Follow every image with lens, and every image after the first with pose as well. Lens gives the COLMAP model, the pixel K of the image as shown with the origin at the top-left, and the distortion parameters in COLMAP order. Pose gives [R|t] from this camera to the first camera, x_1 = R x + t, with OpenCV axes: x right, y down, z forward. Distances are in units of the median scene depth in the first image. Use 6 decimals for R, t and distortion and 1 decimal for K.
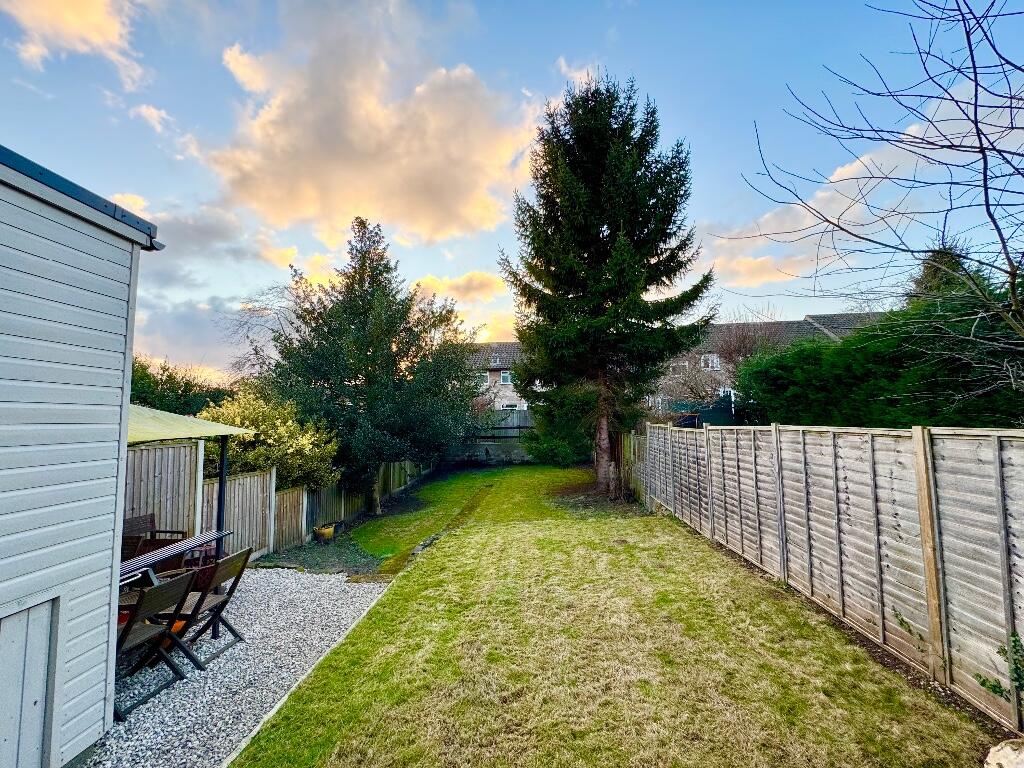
lens RADIAL K [[408.7, 0, 512.5], [0, 408.7, 387.7], [0, 0, 1]] dist [-0.008392, 0.000831]
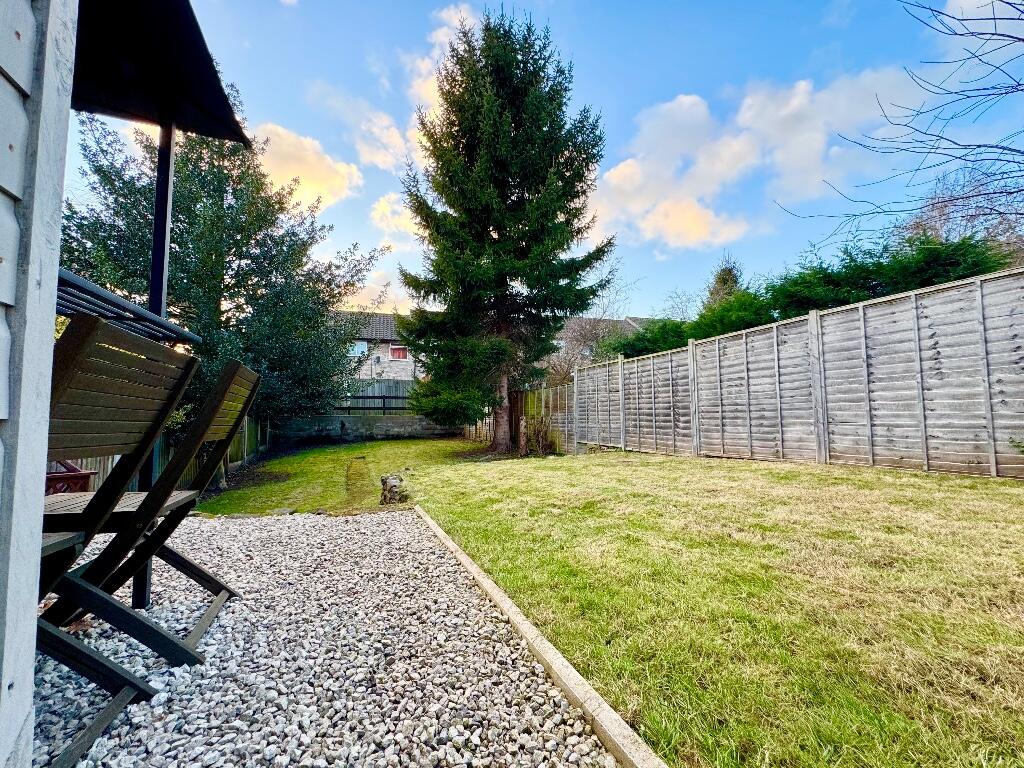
lens RADIAL K [[408.7, 0, 513.5], [0, 408.7, 386.0], [0, 0, 1]] dist [-0.008392, 0.000831]
pose [[0.905959, 0.037769, 0.421678, -0.171758], [-0.037514, 0.999256, -0.008905, 0.118334], [-0.421700, -0.007751, 0.906702, 0.151259]]
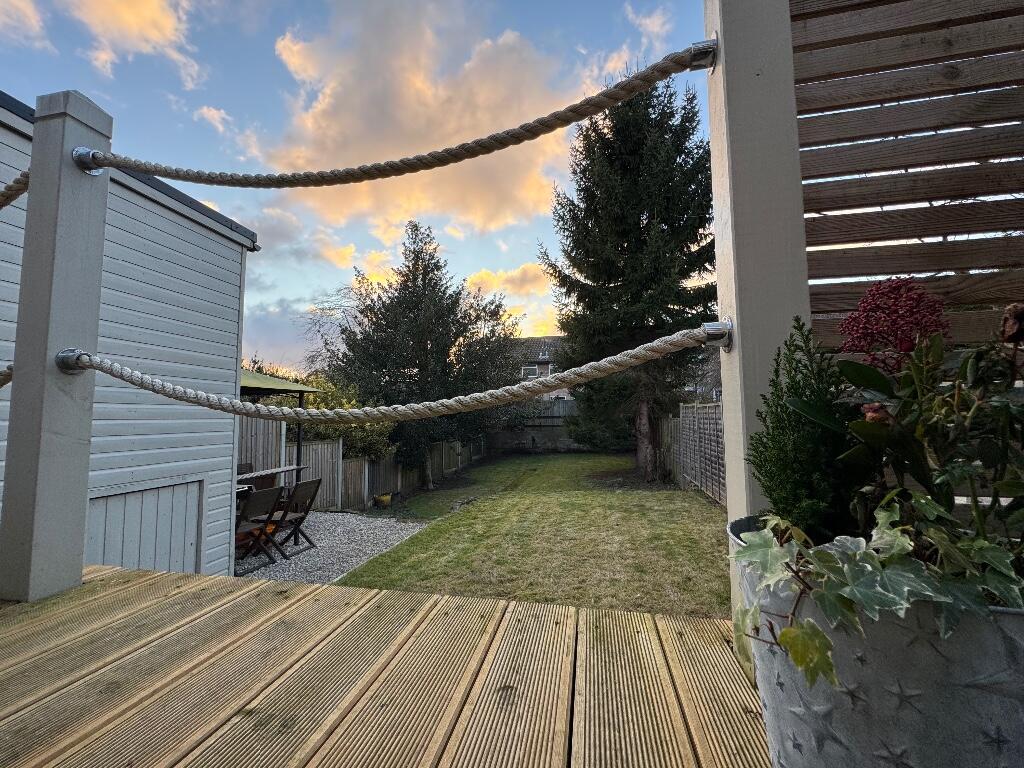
lens RADIAL K [[408.7, 0, 511.7], [0, 408.7, 386.9], [0, 0, 1]] dist [-0.008392, 0.000831]
pose [[0.990391, -0.004673, -0.138218, 0.042503], [0.005303, 0.999977, 0.004183, 0.029373], [0.138195, -0.004876, 0.990393, -0.061915]]
